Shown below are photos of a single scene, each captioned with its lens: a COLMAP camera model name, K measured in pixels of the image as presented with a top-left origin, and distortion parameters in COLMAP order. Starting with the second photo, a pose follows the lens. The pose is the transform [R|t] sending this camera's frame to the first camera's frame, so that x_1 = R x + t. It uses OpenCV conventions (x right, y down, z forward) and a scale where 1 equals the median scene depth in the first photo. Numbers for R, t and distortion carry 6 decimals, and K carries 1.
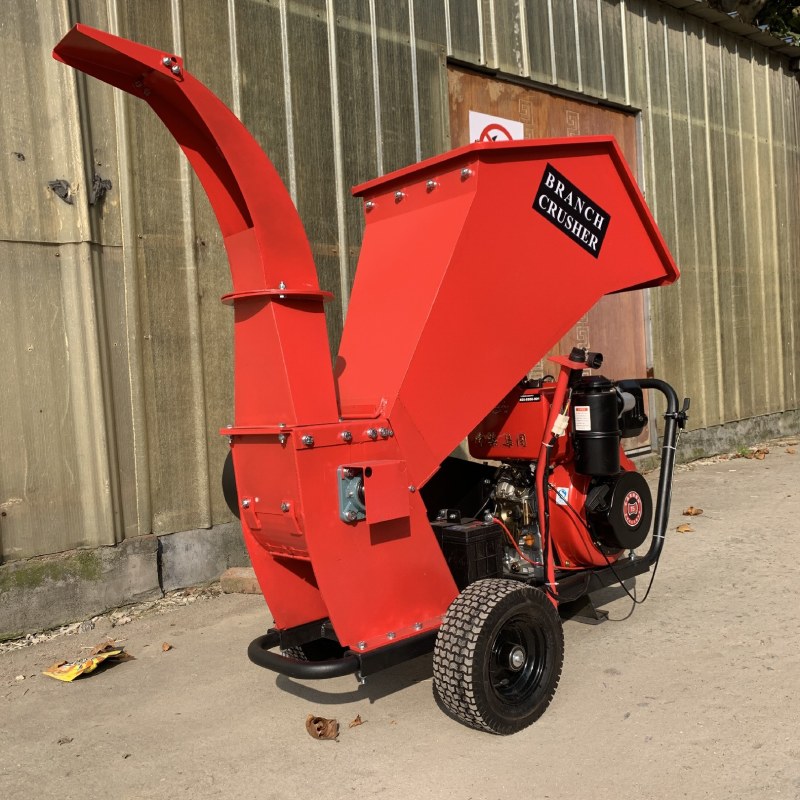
lens RADIAL K [[784.6, 0, 398.0], [0, 784.6, 391.9], [0, 0, 1]] dist [0.007413, -0.005889]
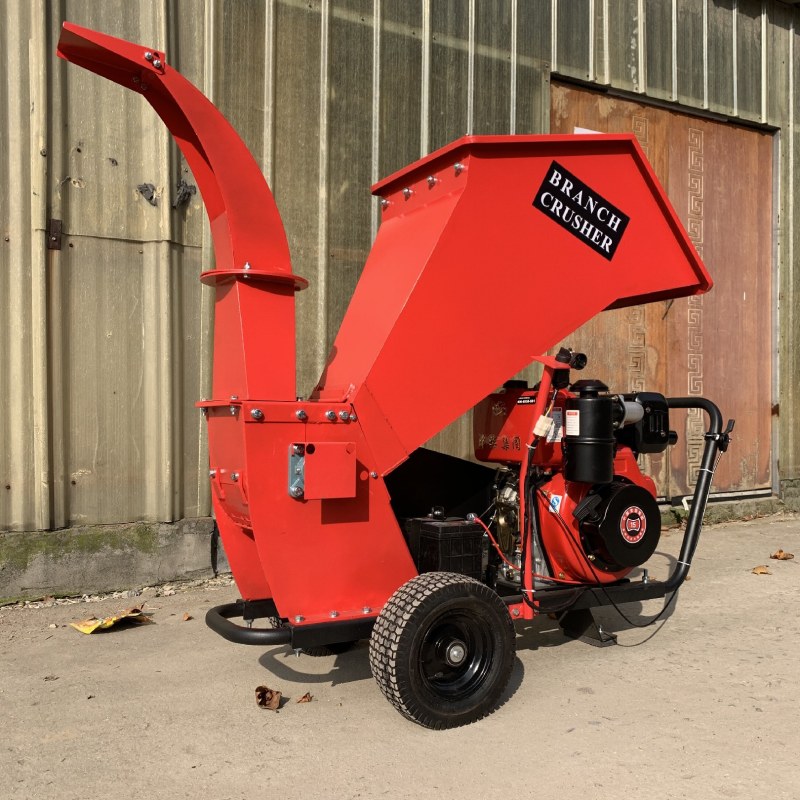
lens RADIAL K [[783.1, 0, 400.0], [0, 783.1, 400.0], [0, 0, 1]] dist [0.009772, -0.000745]
pose [[0.977062, 0.064565, -0.202933, 0.171106], [-0.070034, 0.997347, -0.019879, 0.030864], [0.201111, 0.033635, 0.978991, 0.009815]]
